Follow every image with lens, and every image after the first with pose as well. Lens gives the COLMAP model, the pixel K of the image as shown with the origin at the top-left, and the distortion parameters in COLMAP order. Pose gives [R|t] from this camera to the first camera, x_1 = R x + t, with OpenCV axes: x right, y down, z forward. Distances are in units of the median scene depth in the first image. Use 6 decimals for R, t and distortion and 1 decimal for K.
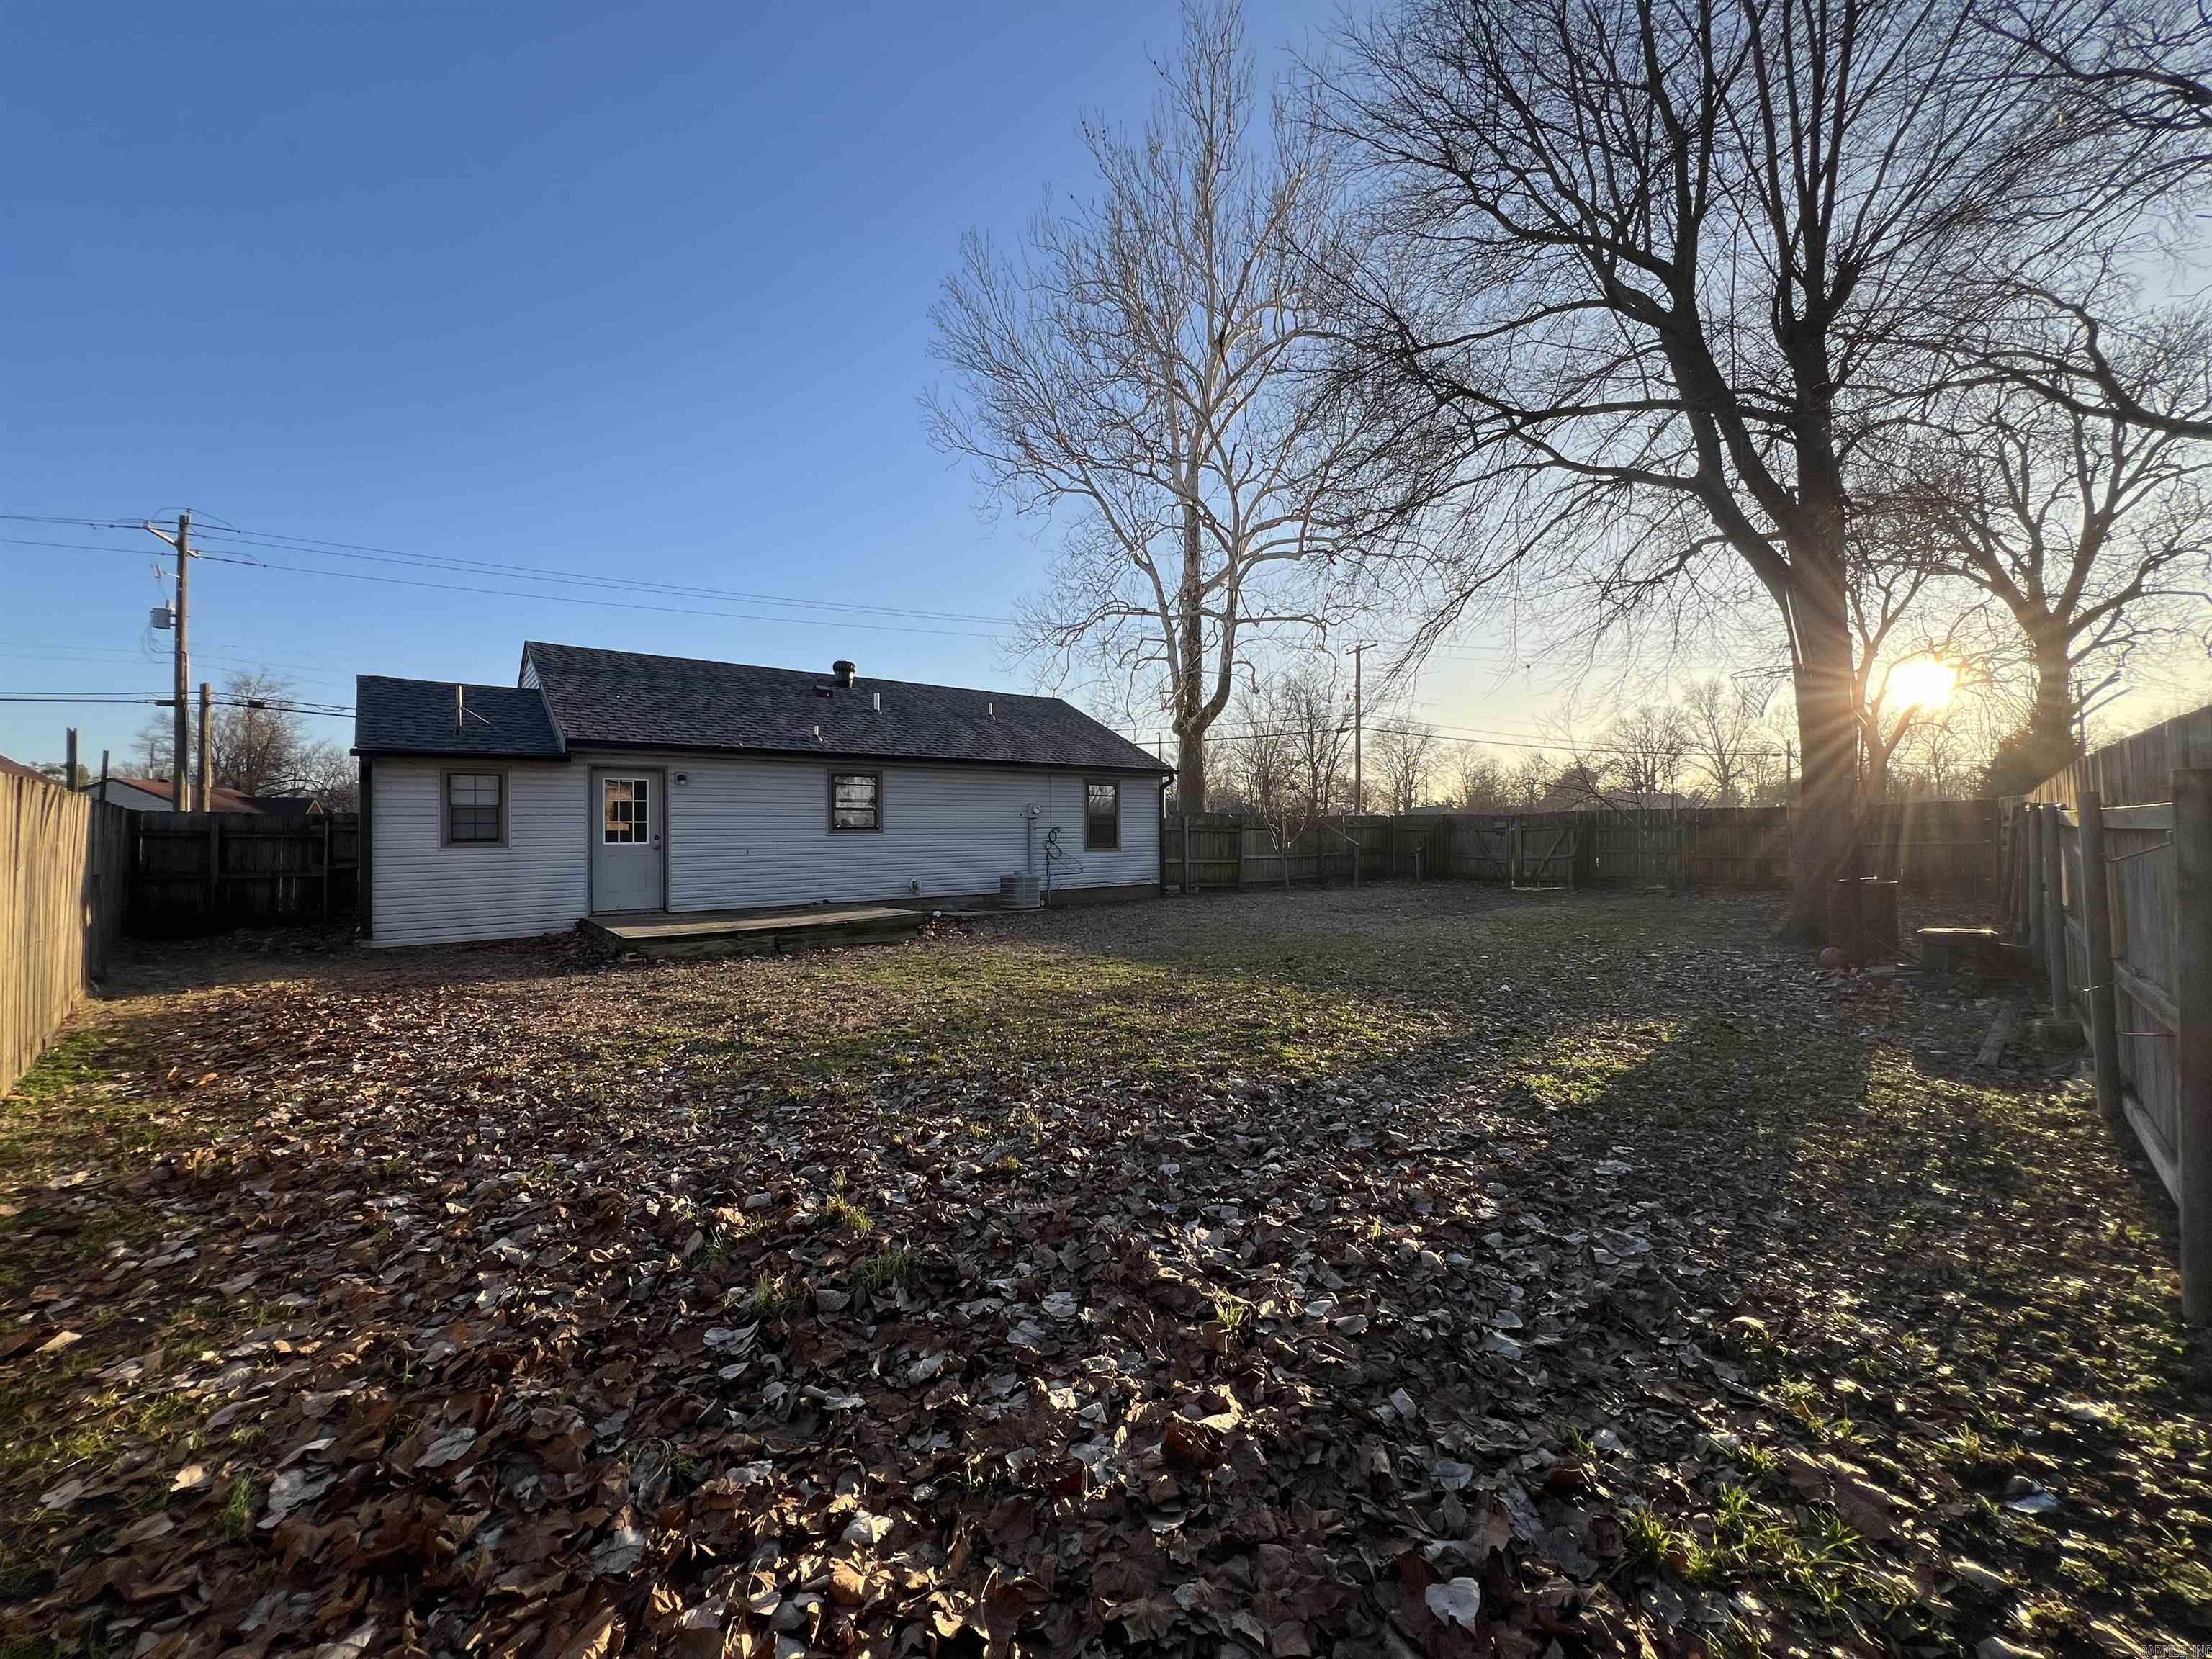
lens RADIAL K [[888.6, 0, 1108.9], [0, 888.6, 823.5], [0, 0, 1]] dist [-0.001268, 0.000631]
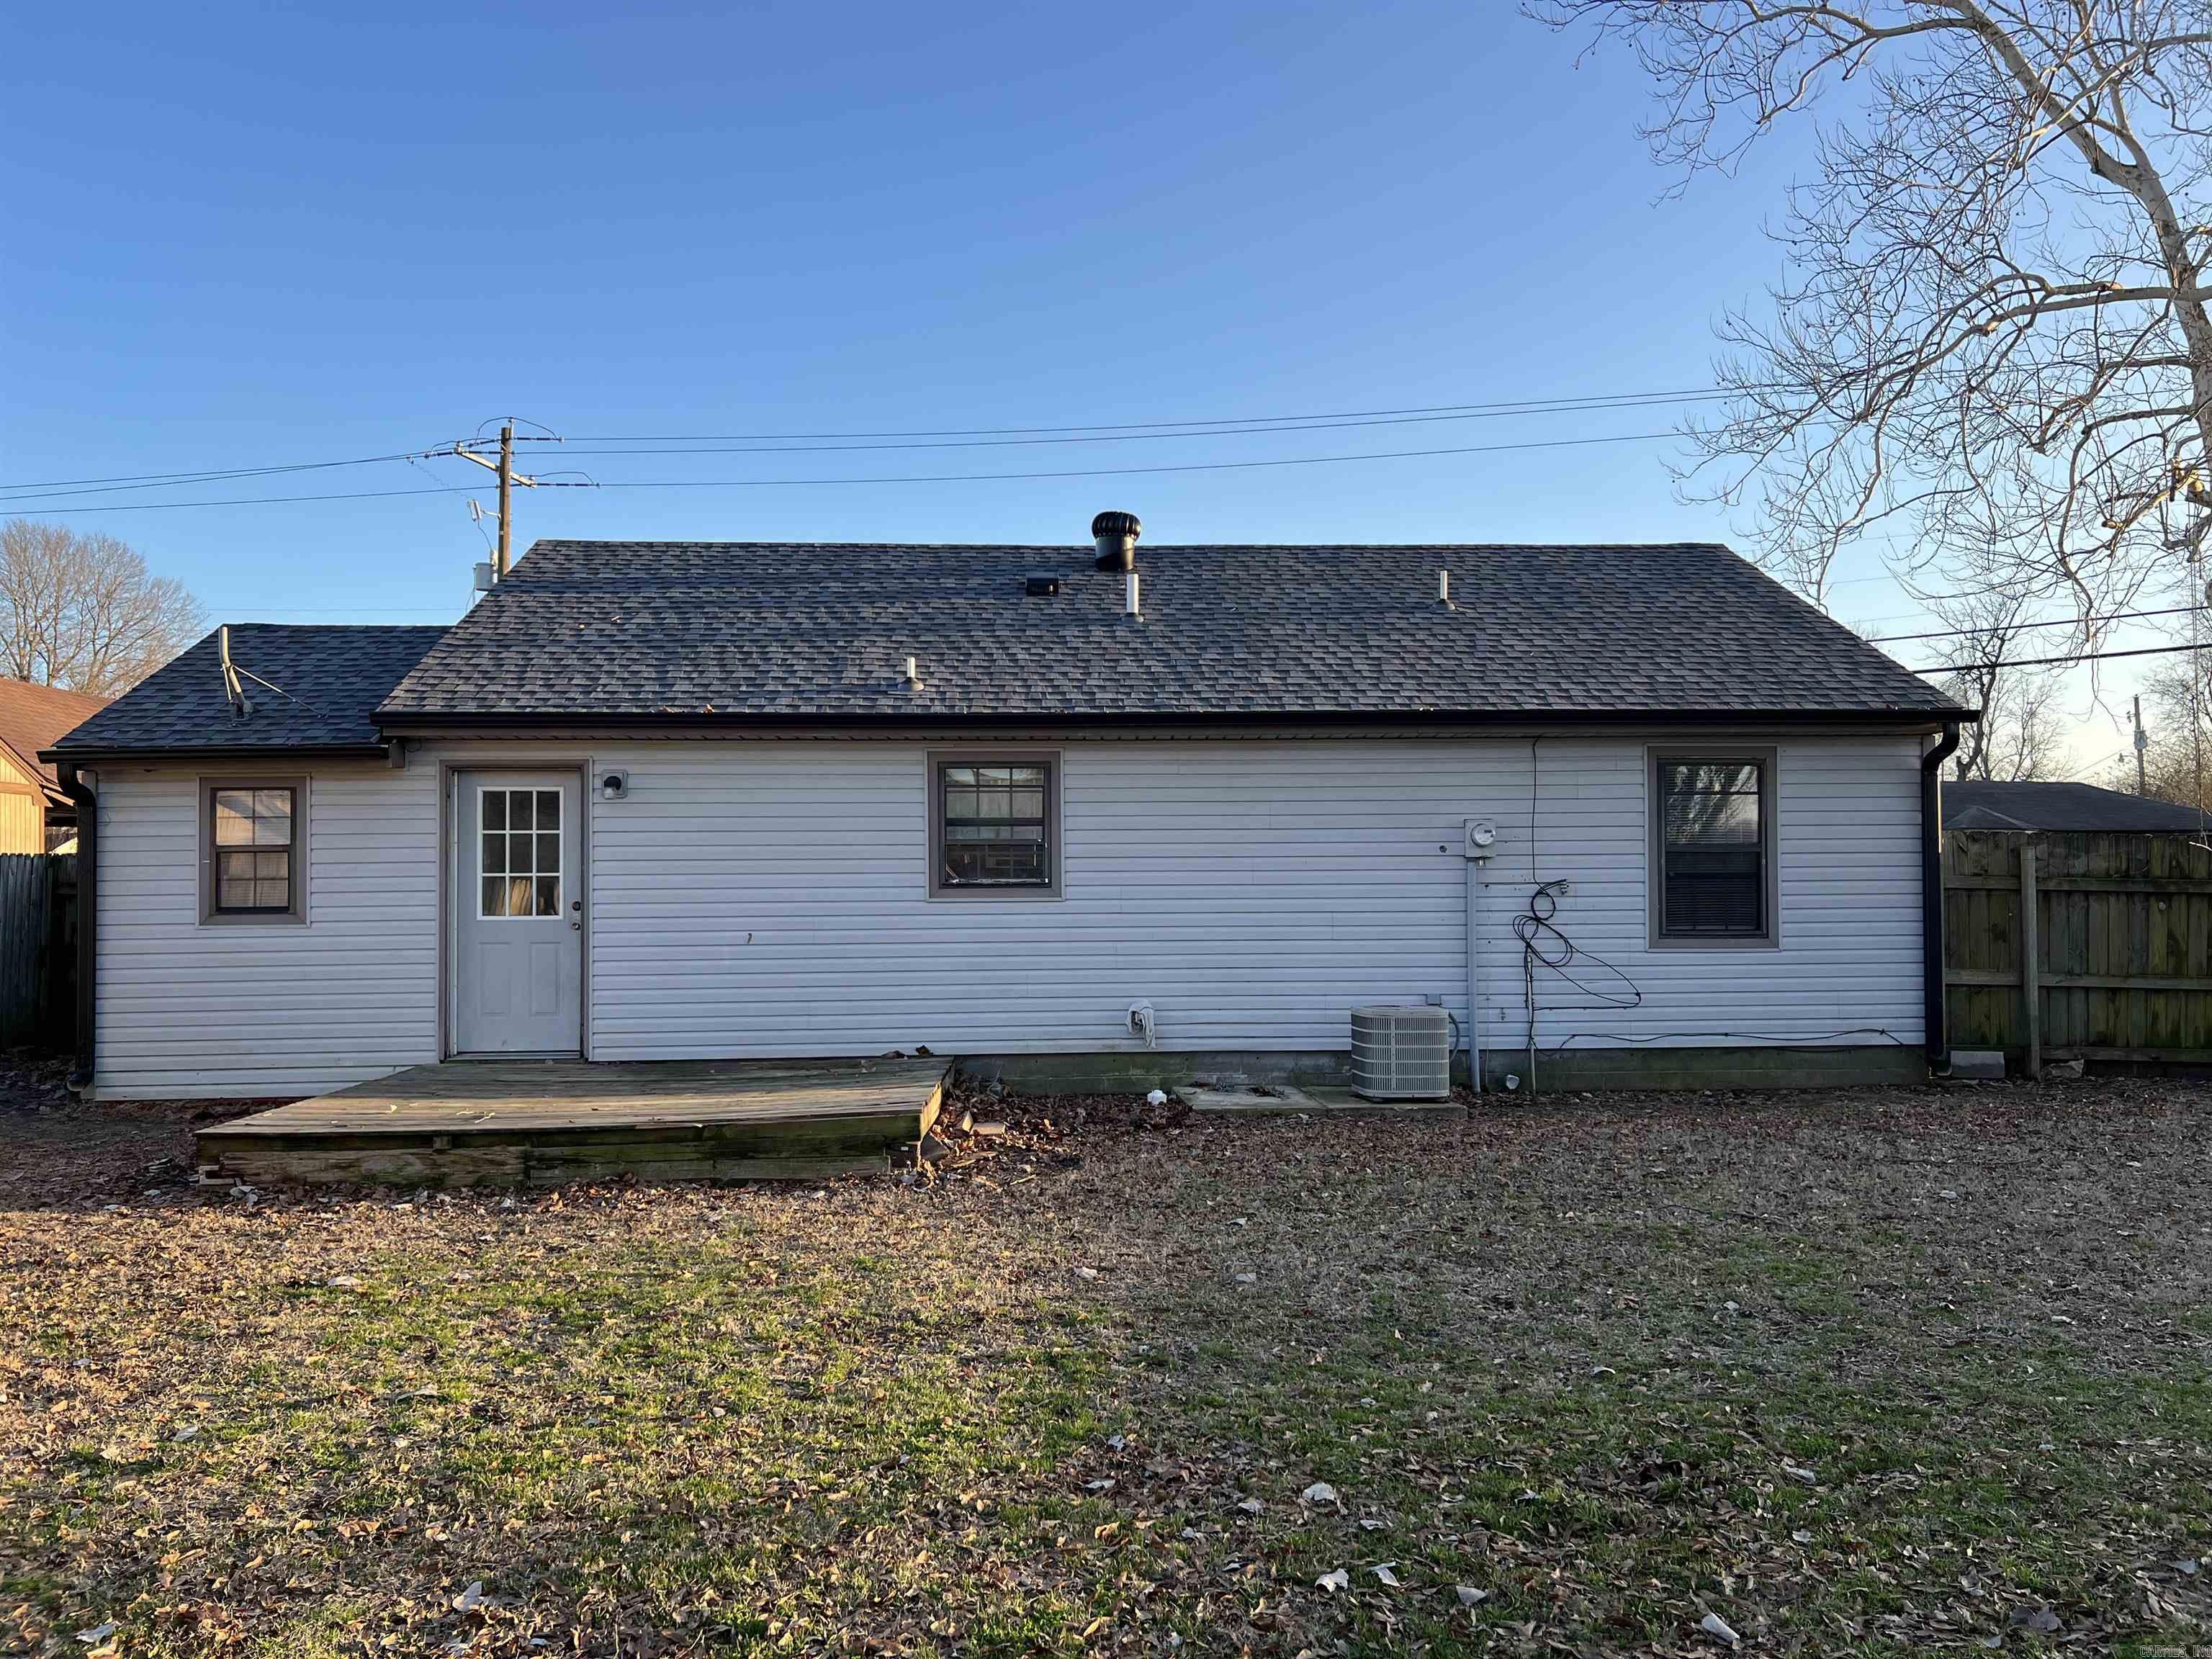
lens RADIAL K [[1674.0, 0, 1106.0], [0, 1674.0, 829.5], [0, 0, 1]] dist [0.094920, -0.123495]
pose [[0.808524, -0.013297, -0.588313, 0.241870], [0.005088, 0.999865, -0.015606, -0.008947], [0.588441, 0.009624, 0.808483, 0.365857]]
